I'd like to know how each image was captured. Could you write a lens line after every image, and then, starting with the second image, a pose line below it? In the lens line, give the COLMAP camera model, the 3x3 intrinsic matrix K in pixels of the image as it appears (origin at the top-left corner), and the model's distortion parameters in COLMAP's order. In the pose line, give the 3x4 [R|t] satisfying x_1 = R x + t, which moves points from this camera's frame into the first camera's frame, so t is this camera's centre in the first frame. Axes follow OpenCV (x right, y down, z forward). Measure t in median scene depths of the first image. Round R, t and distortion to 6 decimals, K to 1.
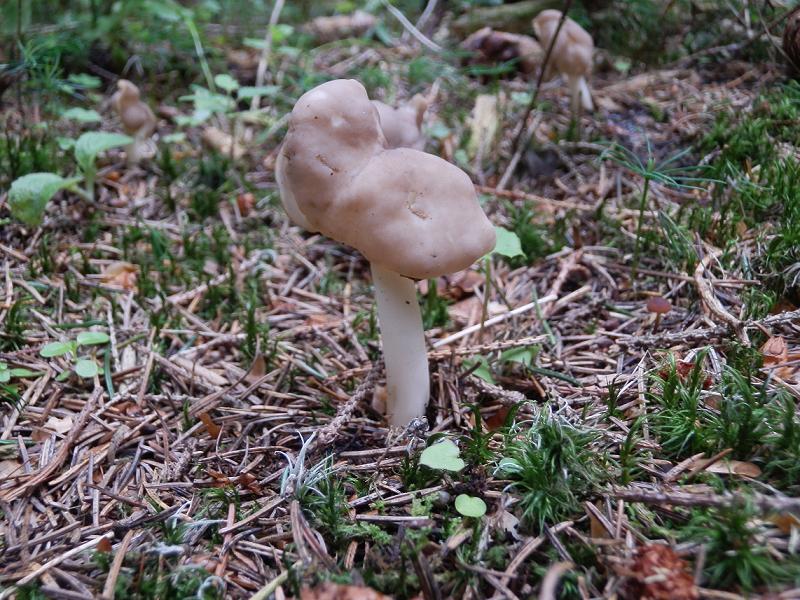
lens RADIAL K [[850.0, 0, 403.0], [0, 850.0, 298.9], [0, 0, 1]] dist [-0.051542, 0.000000]
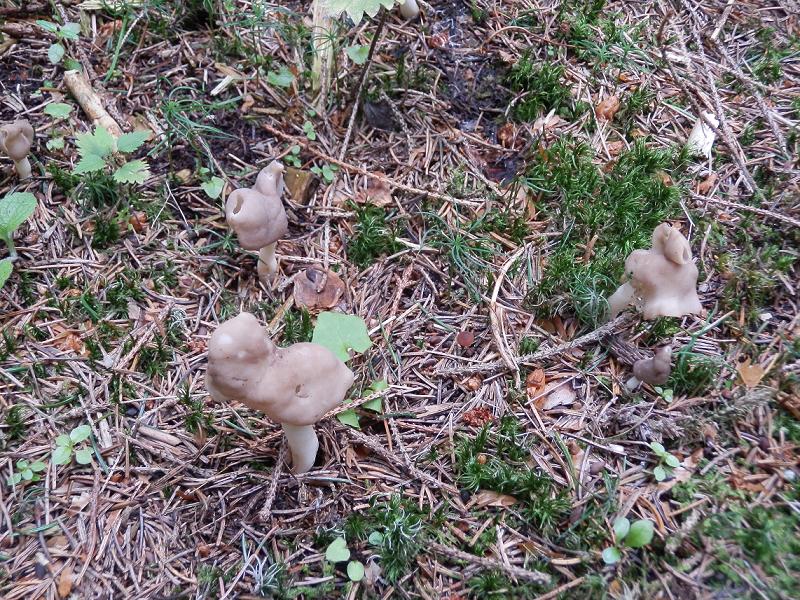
lens RADIAL K [[850.0, 0, 399.5], [0, 850.0, 302.4], [0, 0, 1]] dist [-0.051542, 0.000000]
pose [[0.982359, -0.136087, 0.128265, 0.012881], [0.058280, 0.874514, 0.481485, -0.842537], [-0.177694, -0.465516, 0.867018, -0.248144]]
